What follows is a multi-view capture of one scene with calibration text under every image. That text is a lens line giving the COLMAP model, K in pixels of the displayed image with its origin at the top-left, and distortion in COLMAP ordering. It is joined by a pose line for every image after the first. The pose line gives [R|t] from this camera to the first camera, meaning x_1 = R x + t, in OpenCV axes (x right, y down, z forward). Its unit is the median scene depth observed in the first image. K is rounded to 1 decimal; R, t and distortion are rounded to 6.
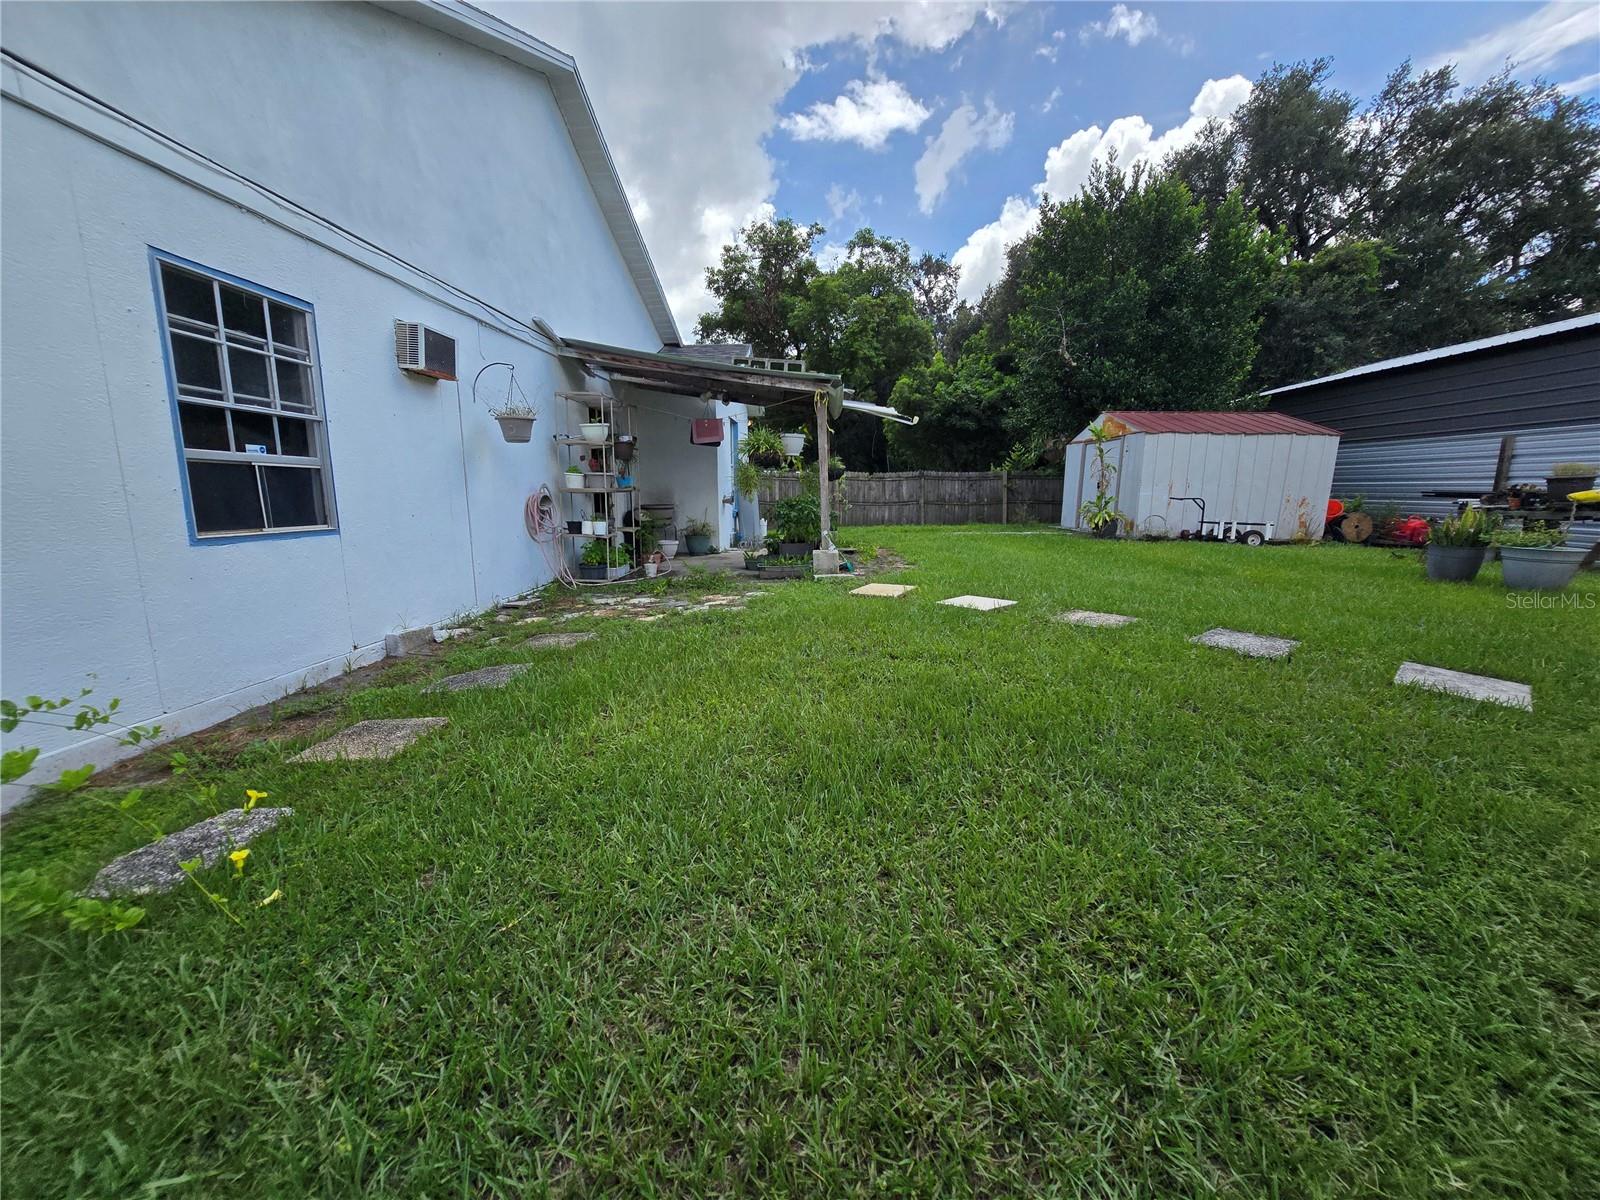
lens RADIAL K [[661.6, 0, 796.9], [0, 661.6, 602.5], [0, 0, 1]] dist [-0.003884, 0.002057]
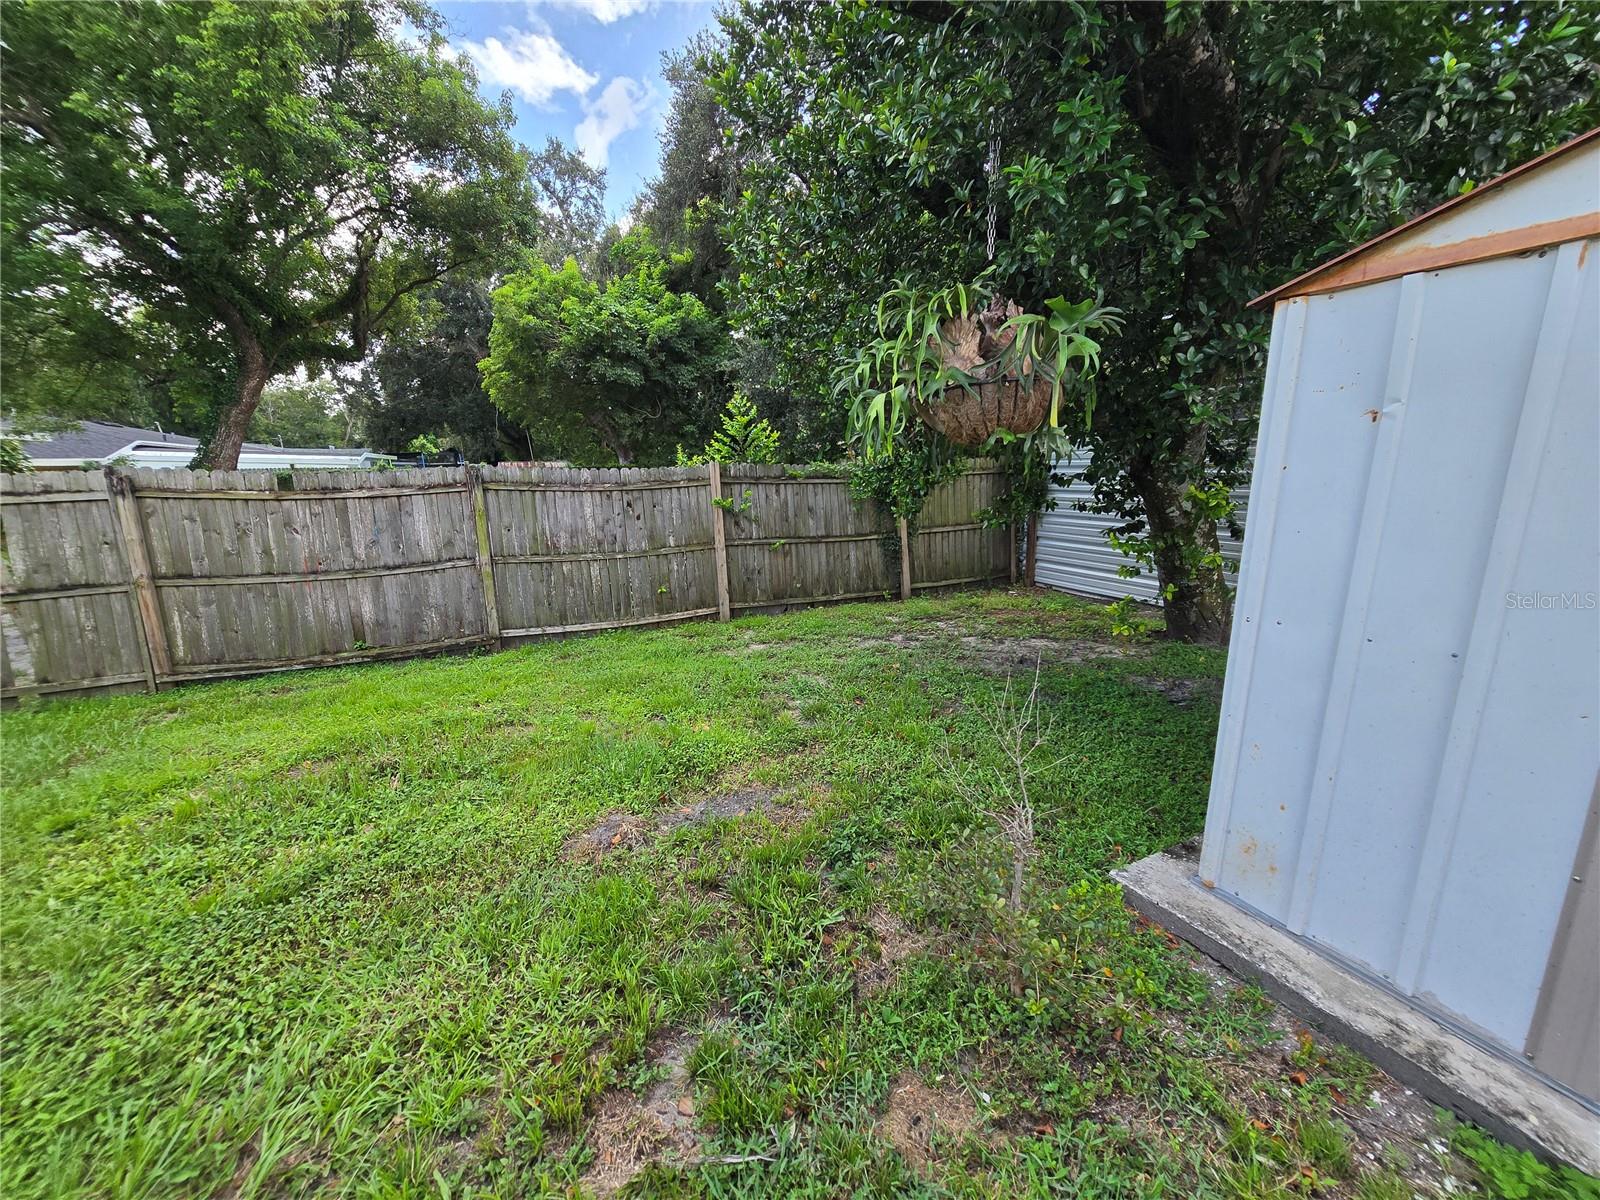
lens RADIAL K [[661.6, 0, 804.0], [0, 661.6, 603.2], [0, 0, 1]] dist [-0.003884, 0.002057]
pose [[0.889702, -0.095716, 0.446395, 0.279694], [0.082404, 0.995384, 0.049193, -0.205677], [-0.449043, -0.006982, 0.893483, 0.972982]]
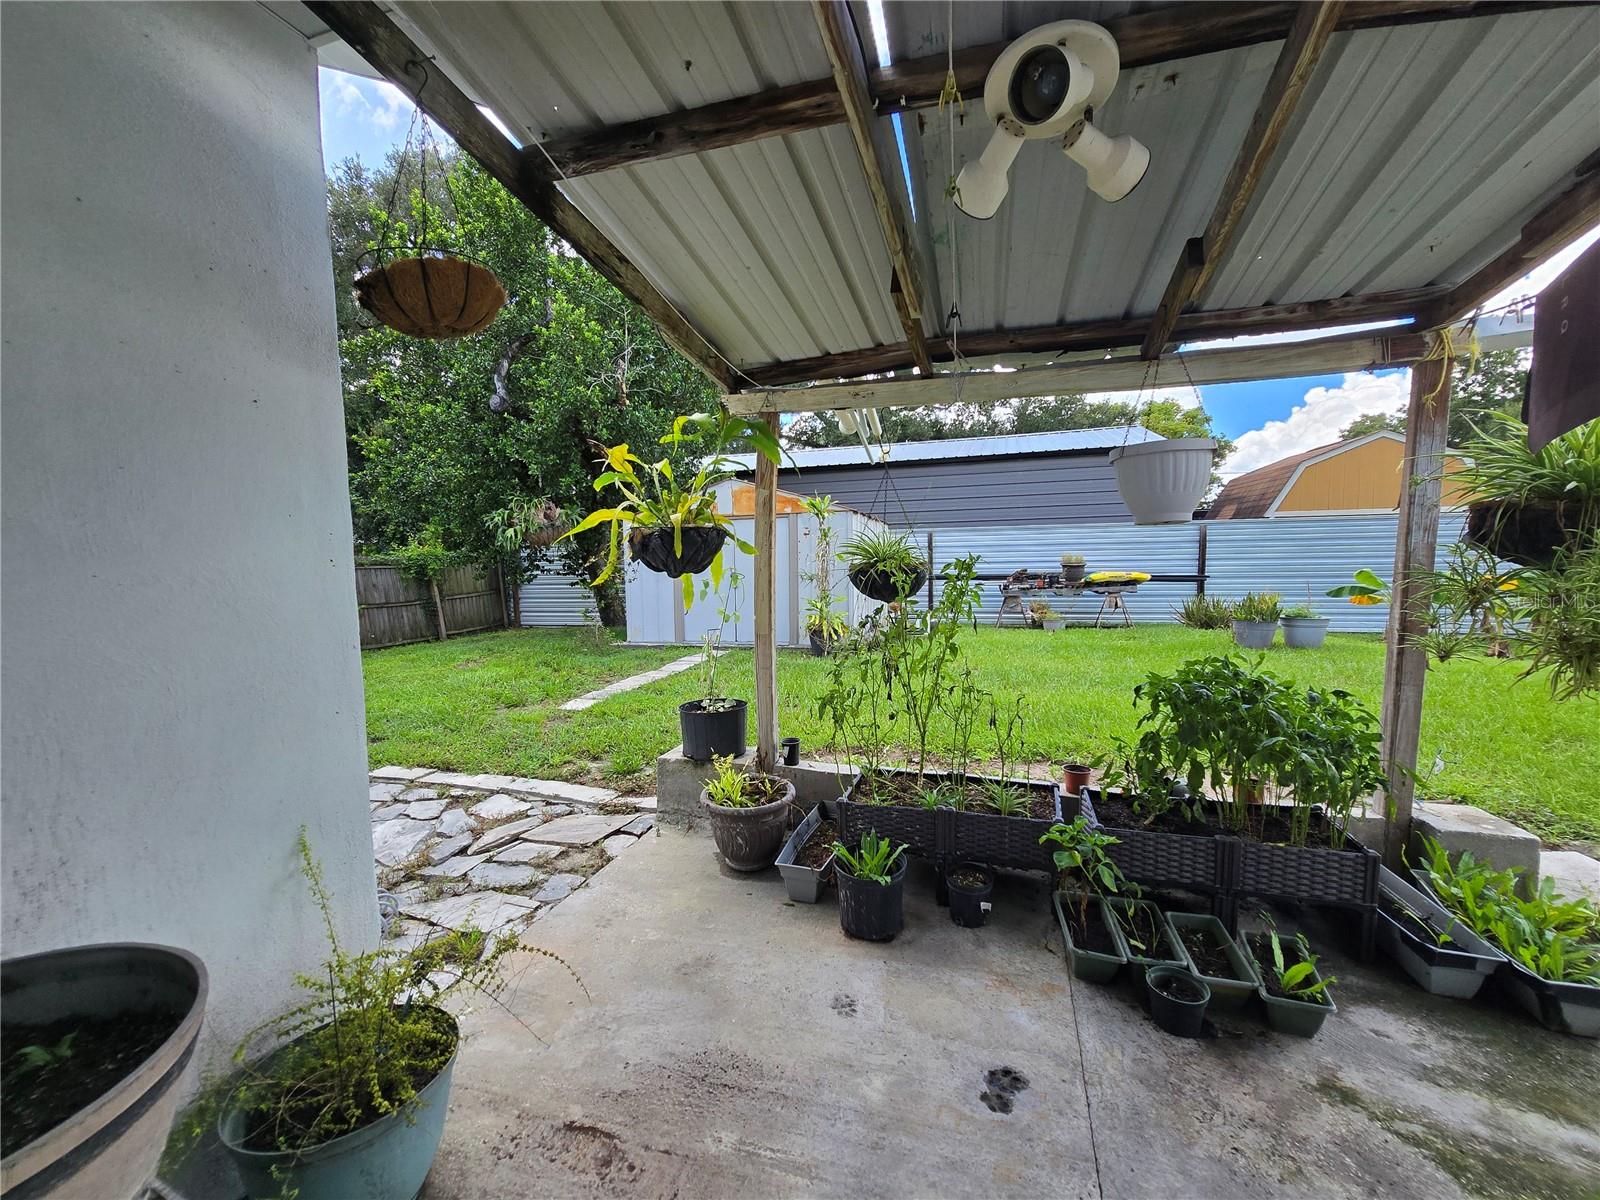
lens RADIAL K [[661.6, 0, 799.4], [0, 661.6, 608.2], [0, 0, 1]] dist [-0.003884, 0.002057]
pose [[0.250132, -0.079011, 0.964982, -0.202867], [0.185008, 0.982201, 0.032465, -0.147921], [-0.950372, 0.170409, 0.260298, 0.707560]]
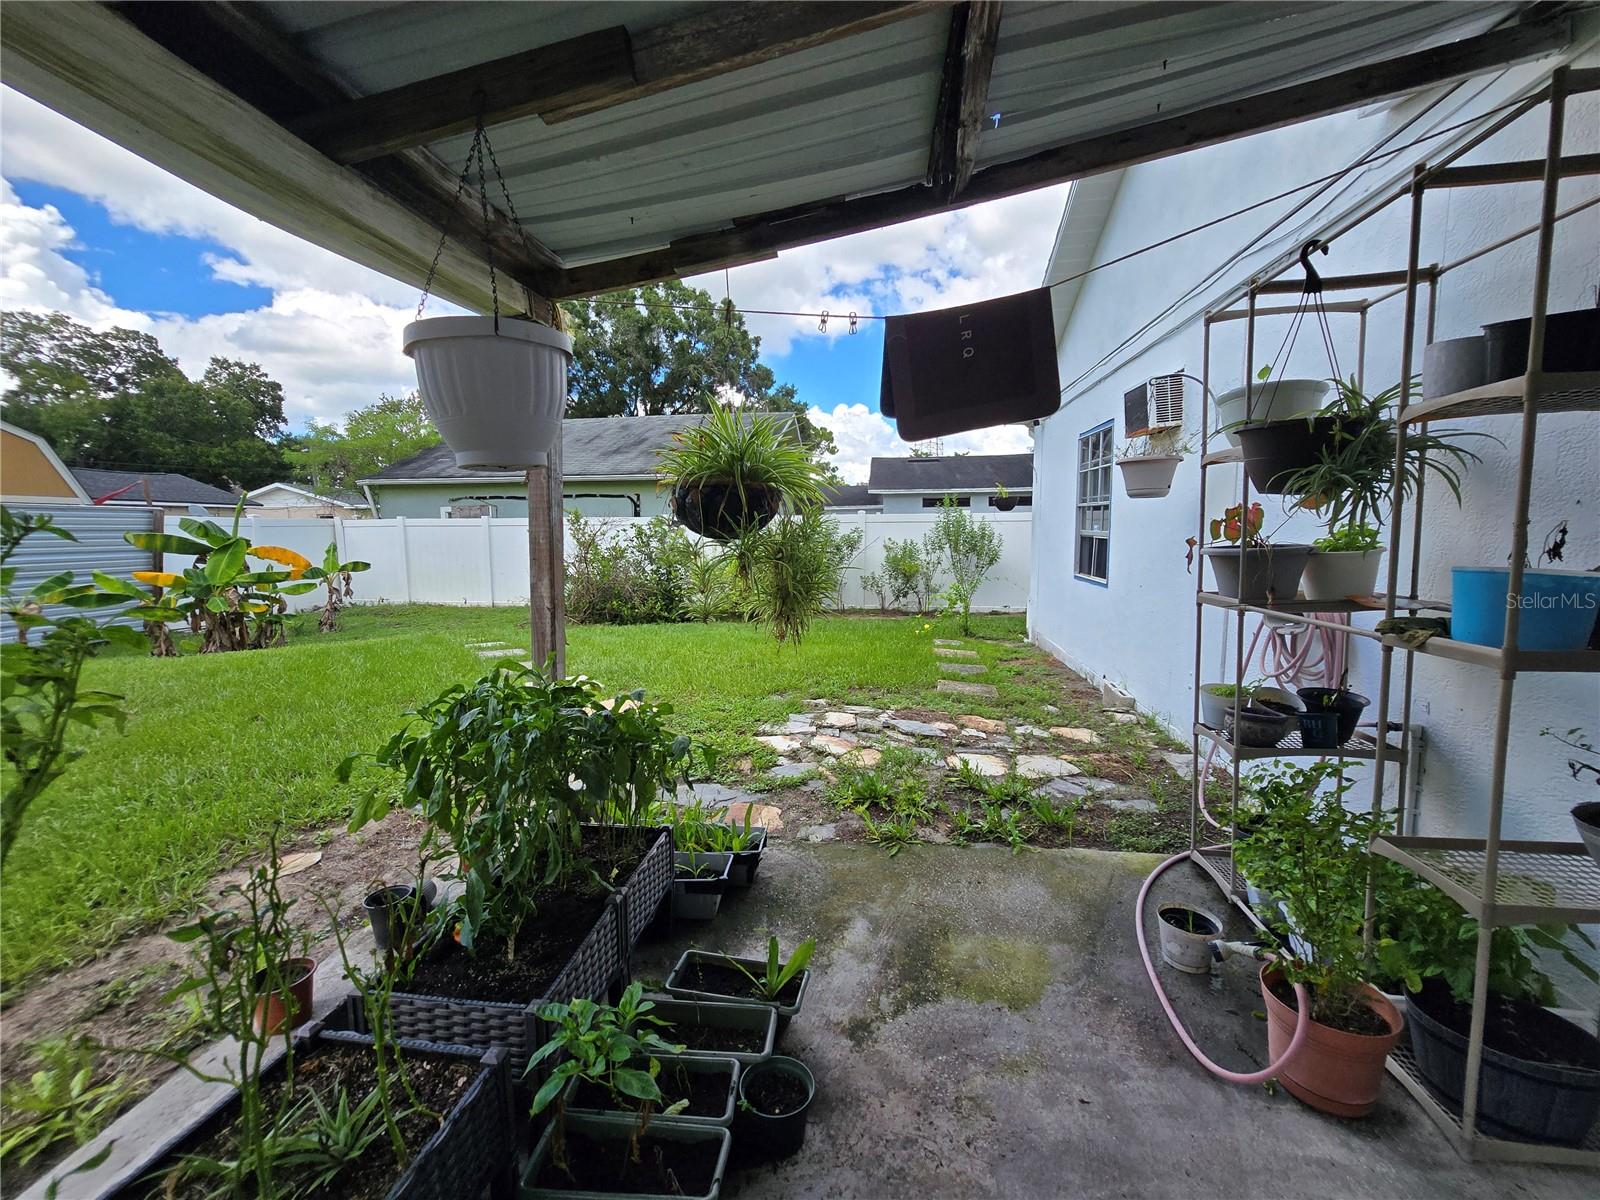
lens RADIAL K [[661.6, 0, 795.2], [0, 661.6, 601.7], [0, 0, 1]] dist [-0.003884, 0.002057]
pose [[-0.995791, 0.011154, 0.090975, -0.071032], [0.036104, 0.960055, 0.277474, -0.153564], [-0.084246, 0.279590, -0.956416, 0.759213]]
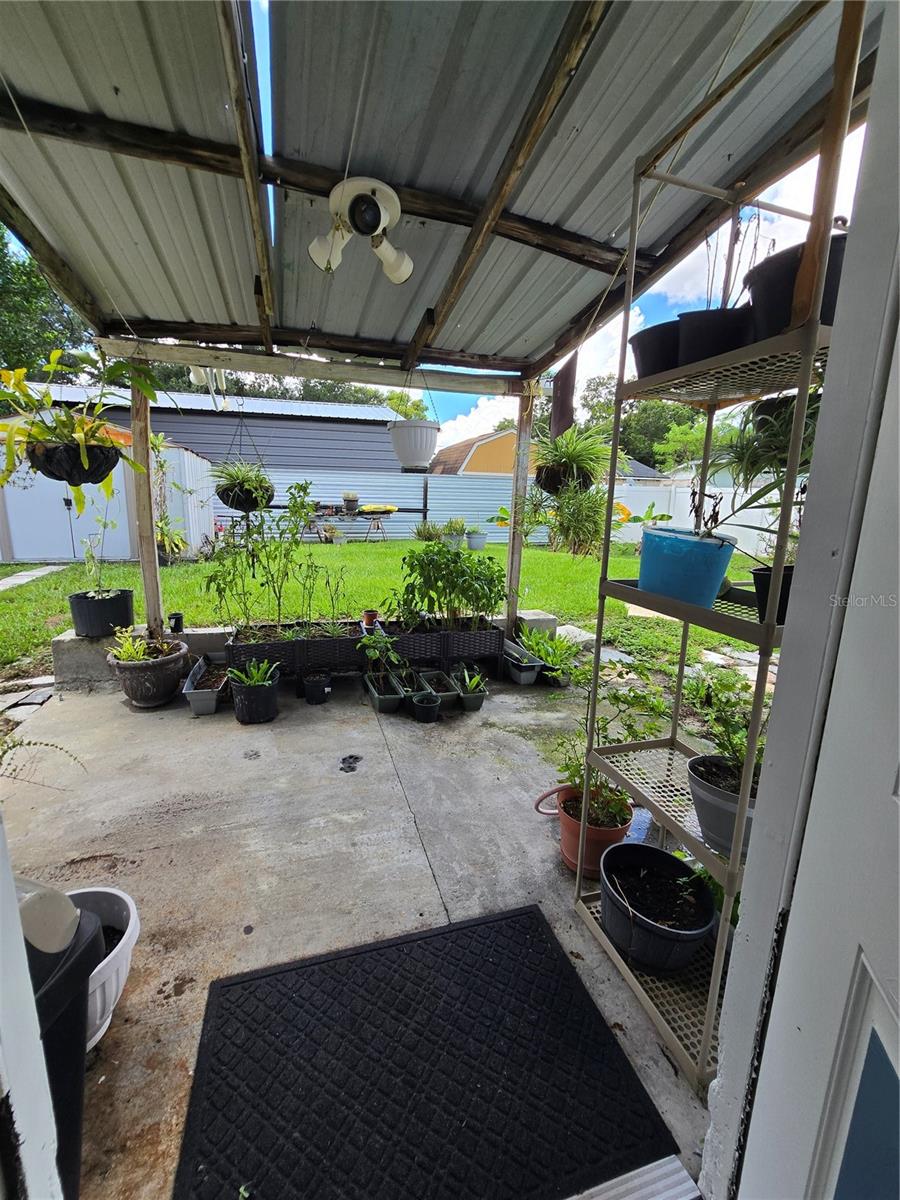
lens RADIAL K [[496.2, 0, 444.1], [0, 496.2, 594.2], [0, 0, 1]] dist [-0.003884, 0.002057]
pose [[-0.328373, -0.189478, 0.925348, -0.243538], [0.141366, 0.958780, 0.246489, -0.144891], [-0.933909, 0.211753, -0.288051, 0.725738]]
